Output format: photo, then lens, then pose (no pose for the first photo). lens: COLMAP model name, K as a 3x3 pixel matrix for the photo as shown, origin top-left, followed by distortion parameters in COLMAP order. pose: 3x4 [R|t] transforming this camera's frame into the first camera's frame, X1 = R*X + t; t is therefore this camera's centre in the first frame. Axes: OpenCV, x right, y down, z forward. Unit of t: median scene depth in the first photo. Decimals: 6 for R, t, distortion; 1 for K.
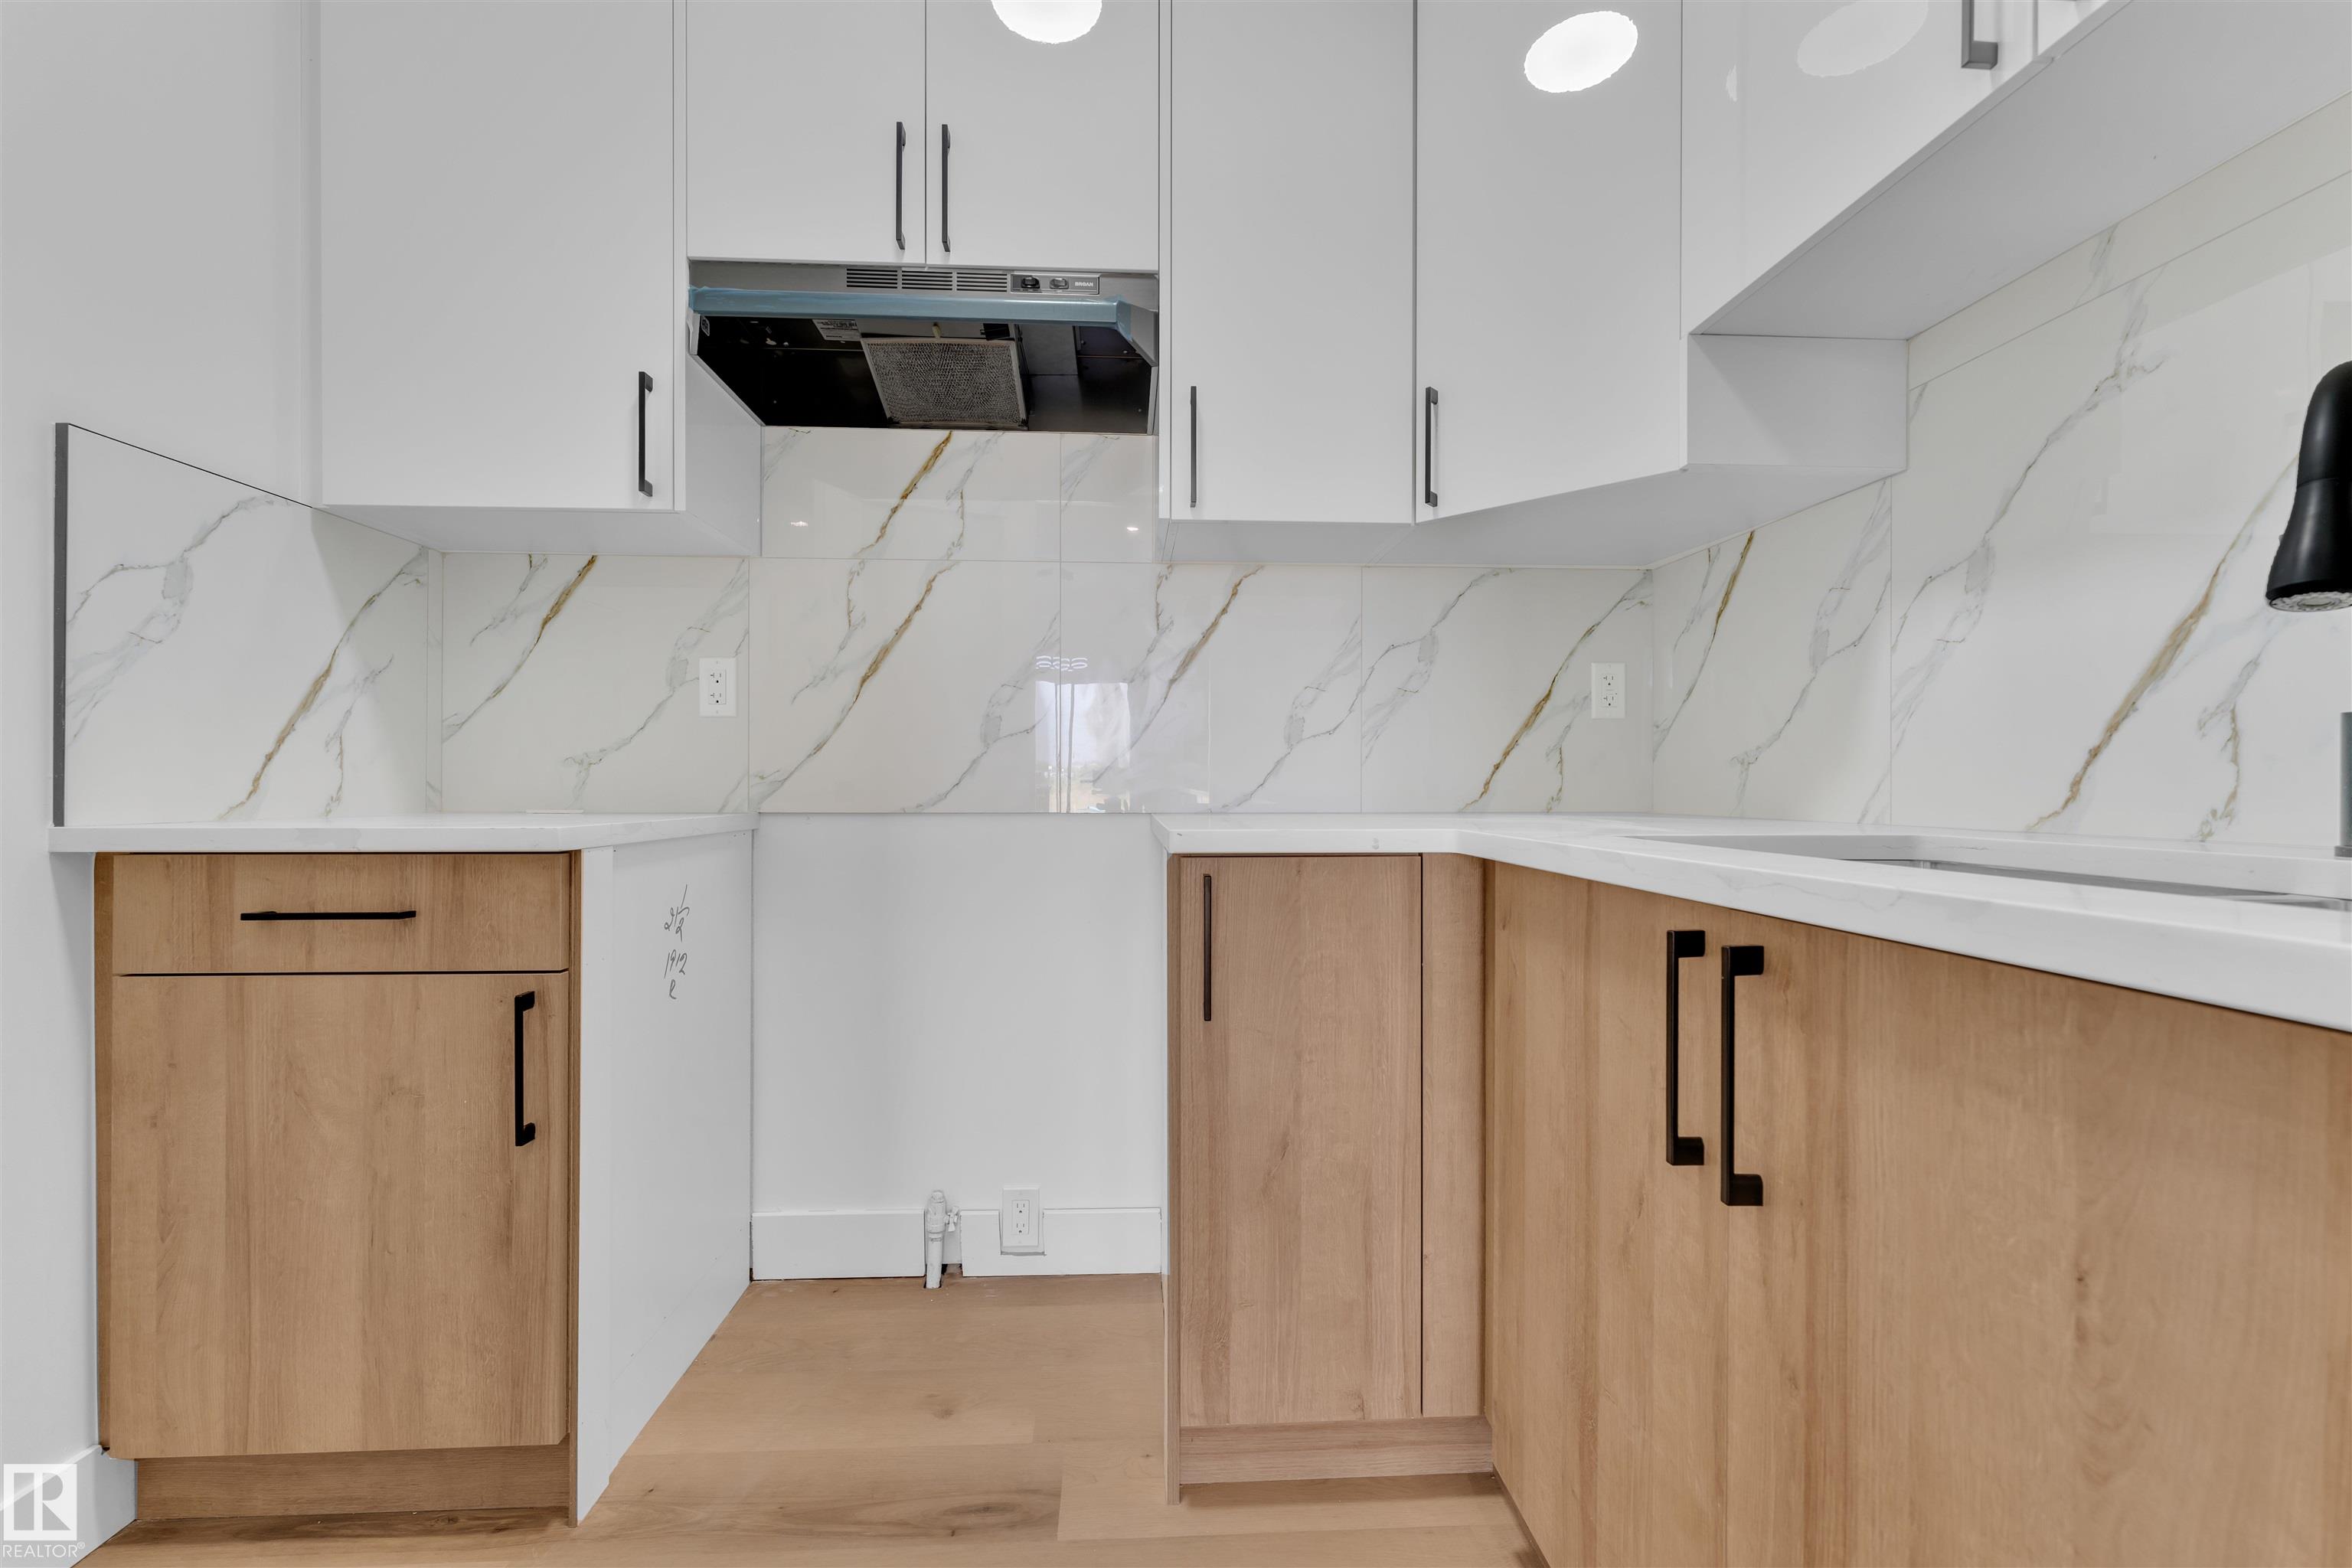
lens RADIAL K [[951.9, 0, 1156.9], [0, 951.9, 784.6], [0, 0, 1]] dist [-0.007749, 0.001041]
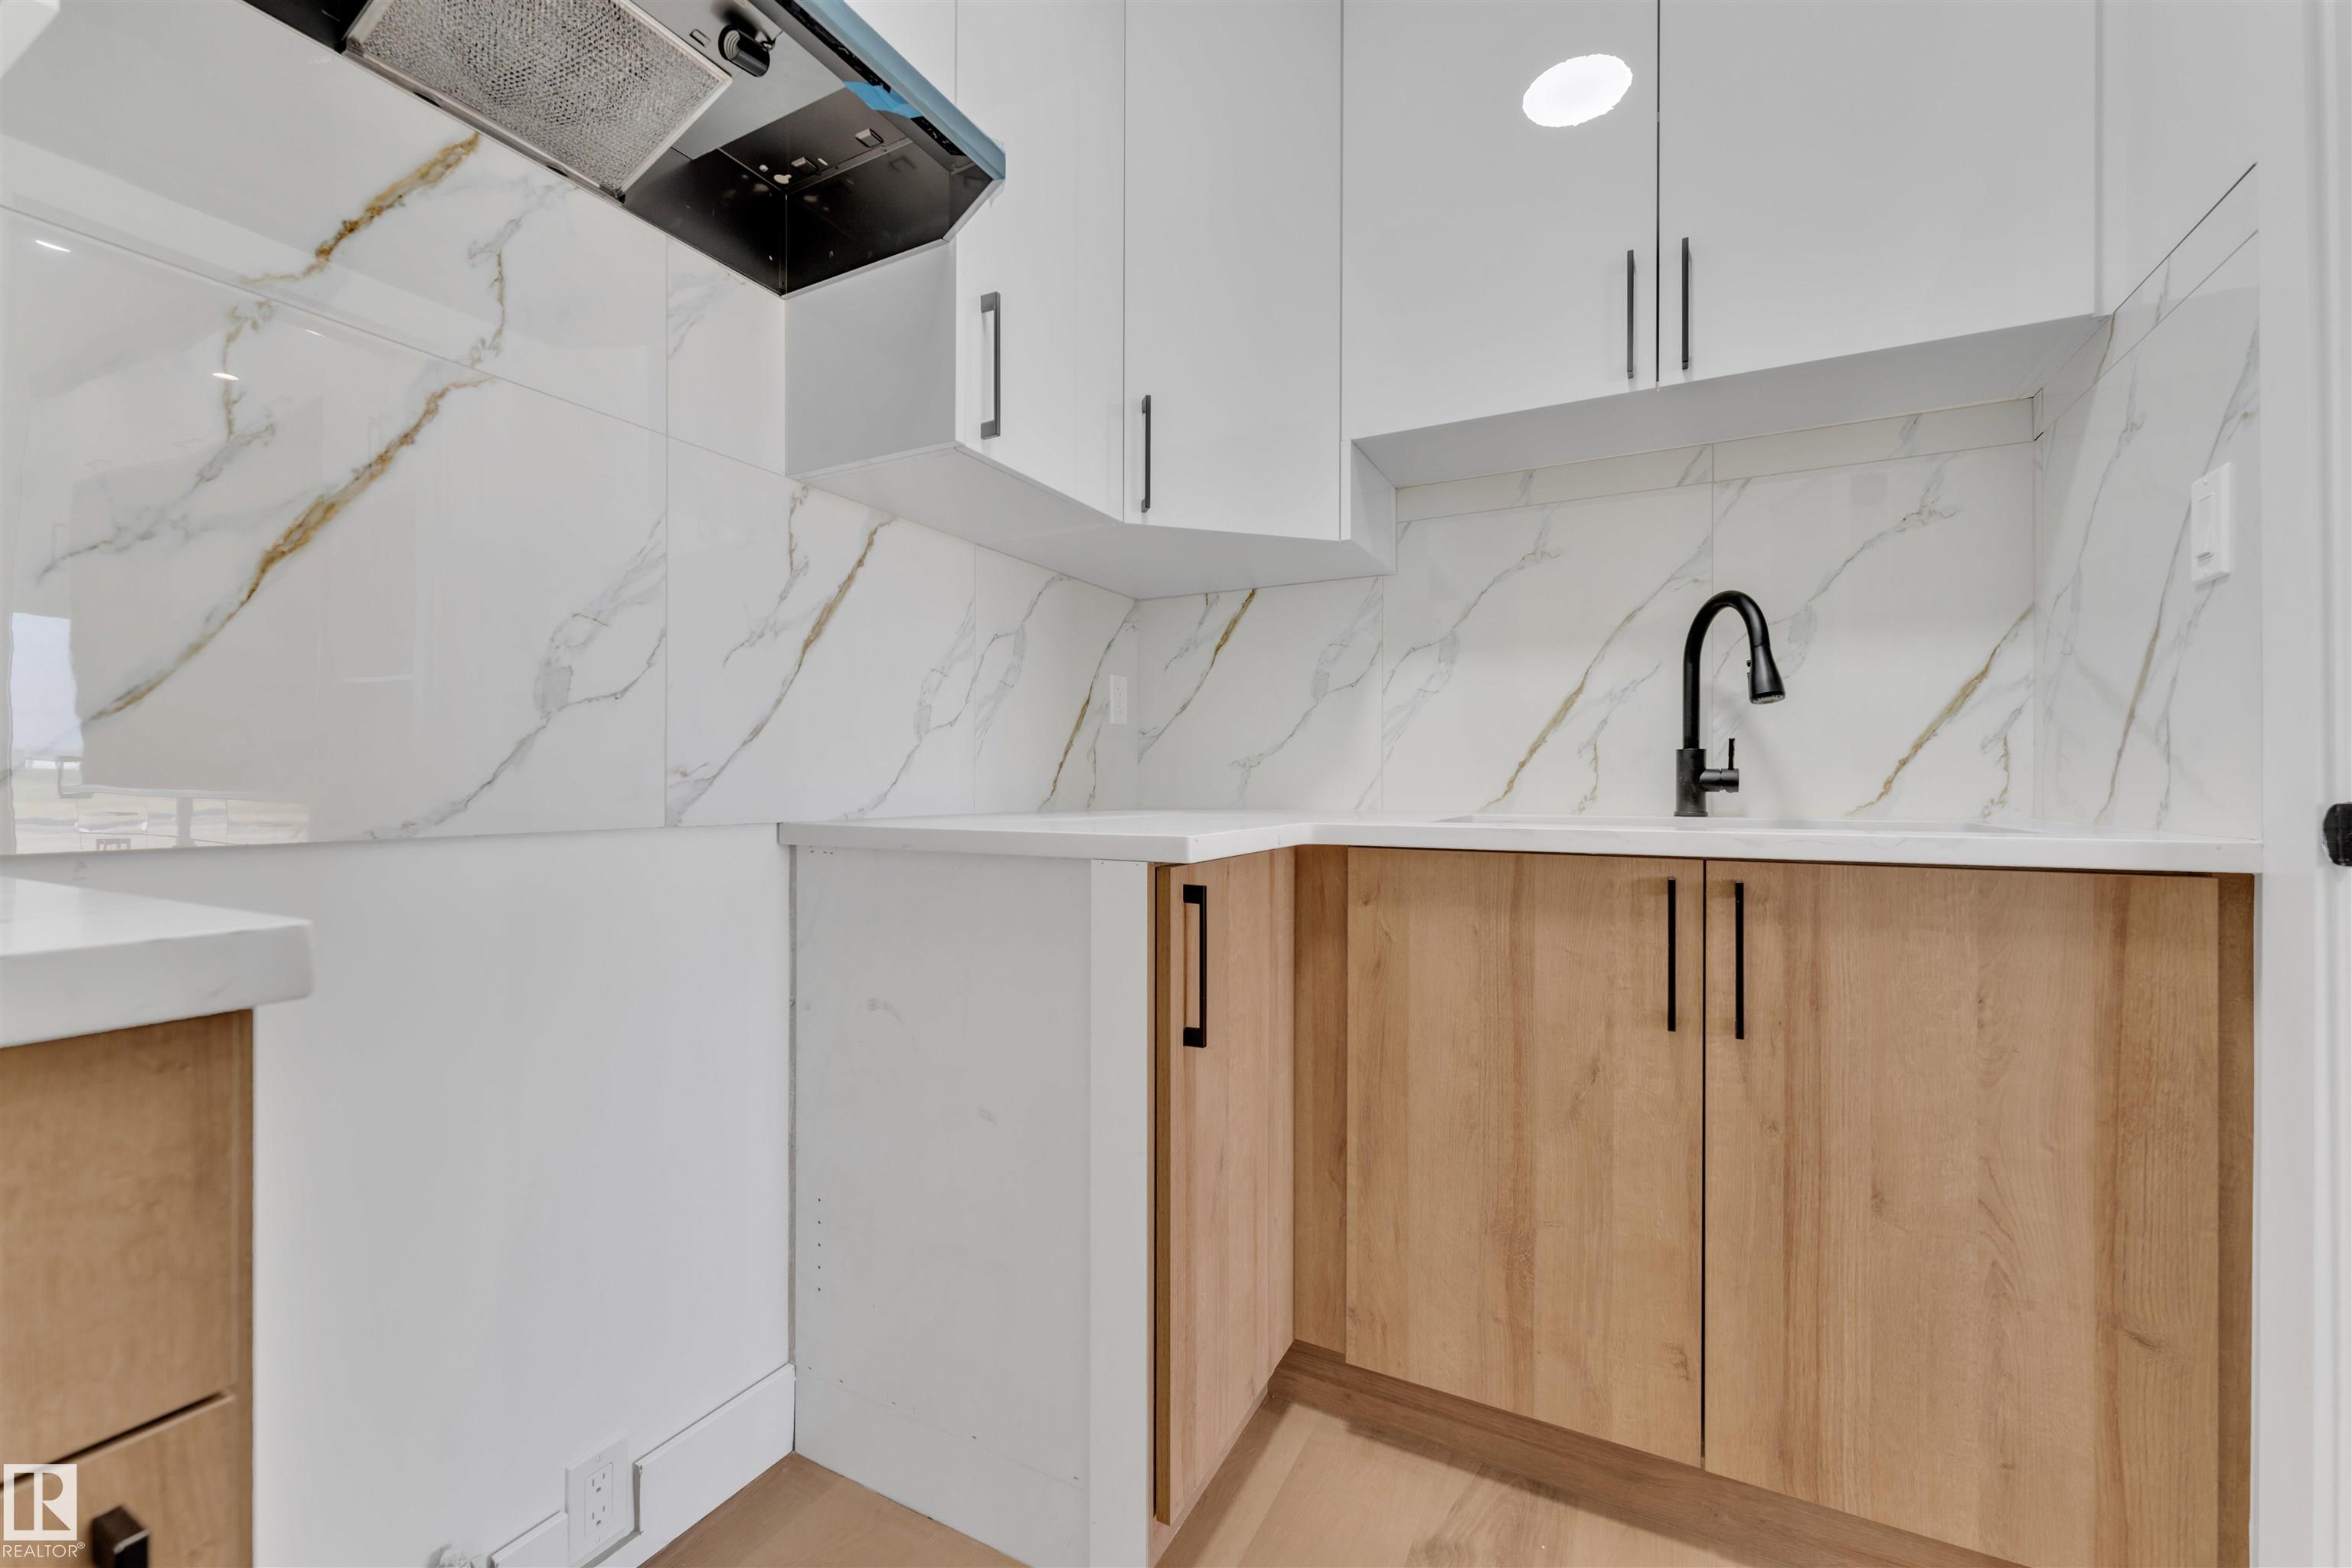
lens RADIAL K [[951.9, 0, 1170.0], [0, 951.9, 781.7], [0, 0, 1]] dist [-0.007749, 0.001041]
pose [[0.496562, -0.000279, 0.868001, -0.708026], [-0.000262, 1.000000, 0.000472, -0.002000], [-0.868001, -0.000462, 0.496562, 0.561044]]
